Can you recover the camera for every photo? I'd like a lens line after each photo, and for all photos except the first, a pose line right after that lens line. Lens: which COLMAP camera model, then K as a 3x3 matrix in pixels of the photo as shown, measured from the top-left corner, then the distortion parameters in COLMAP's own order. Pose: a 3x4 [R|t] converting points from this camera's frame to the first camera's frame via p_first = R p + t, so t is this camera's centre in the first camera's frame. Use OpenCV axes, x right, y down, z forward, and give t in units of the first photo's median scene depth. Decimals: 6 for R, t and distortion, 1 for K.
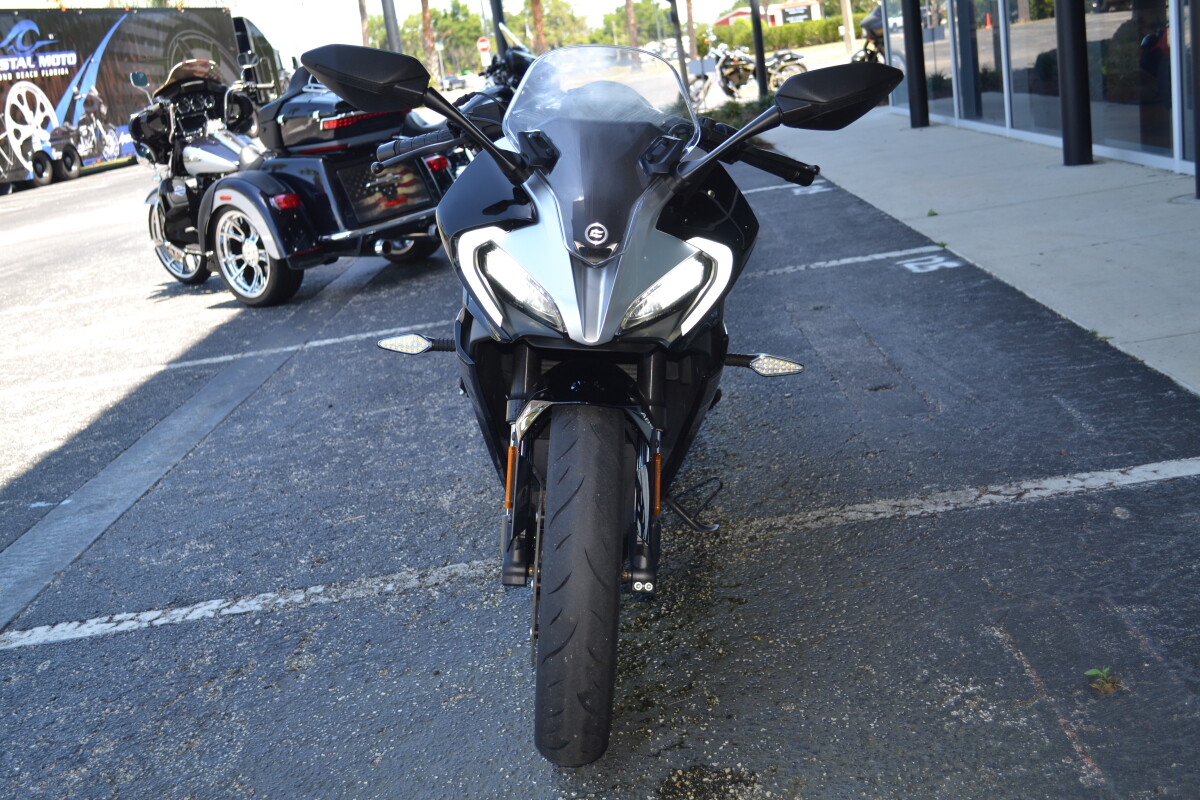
lens RADIAL K [[1250.5, 0, 600.0], [0, 1250.5, 400.0], [0, 0, 1]] dist [-0.070907, 0.007074]
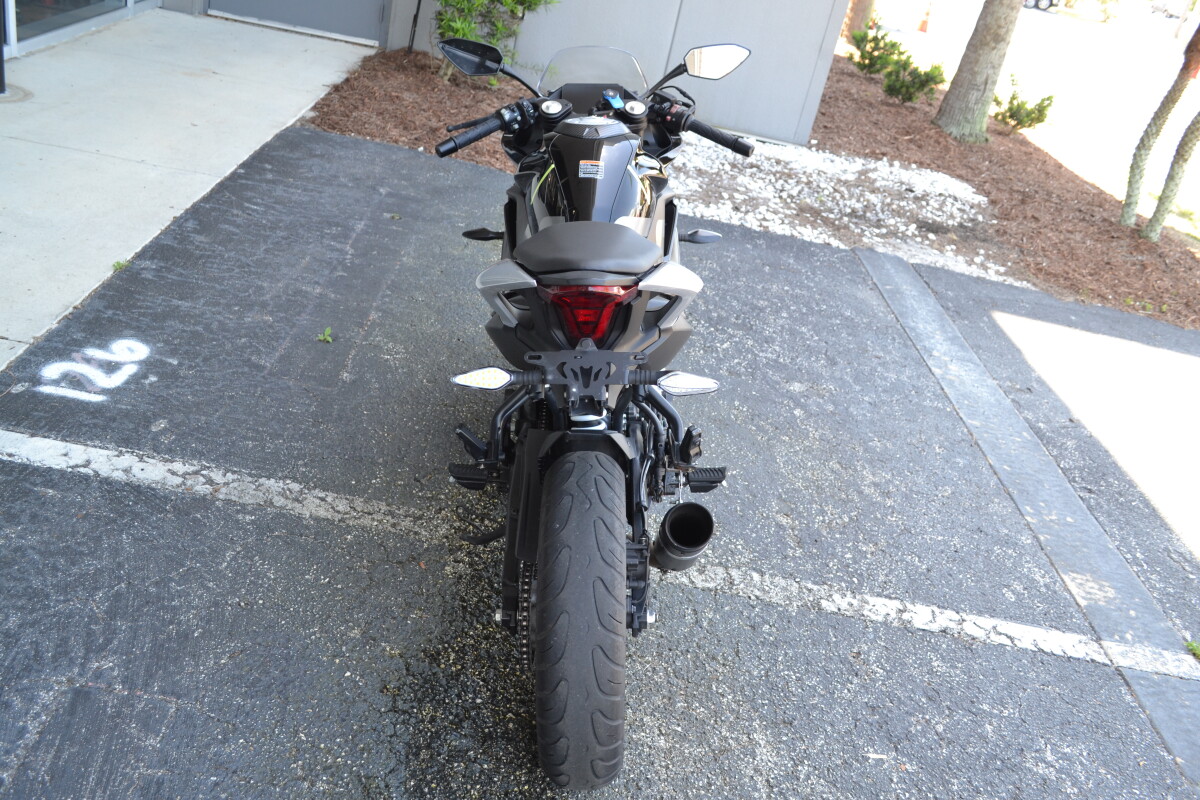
lens RADIAL K [[1024.2, 0, 600.0], [0, 1024.2, 400.0], [0, 0, 1]] dist [-0.049886, -0.007320]
pose [[-0.998670, -0.038619, -0.034156, 0.009378], [-0.051529, 0.726053, 0.685706, -0.608821], [-0.001682, 0.686554, -0.727077, 1.600647]]
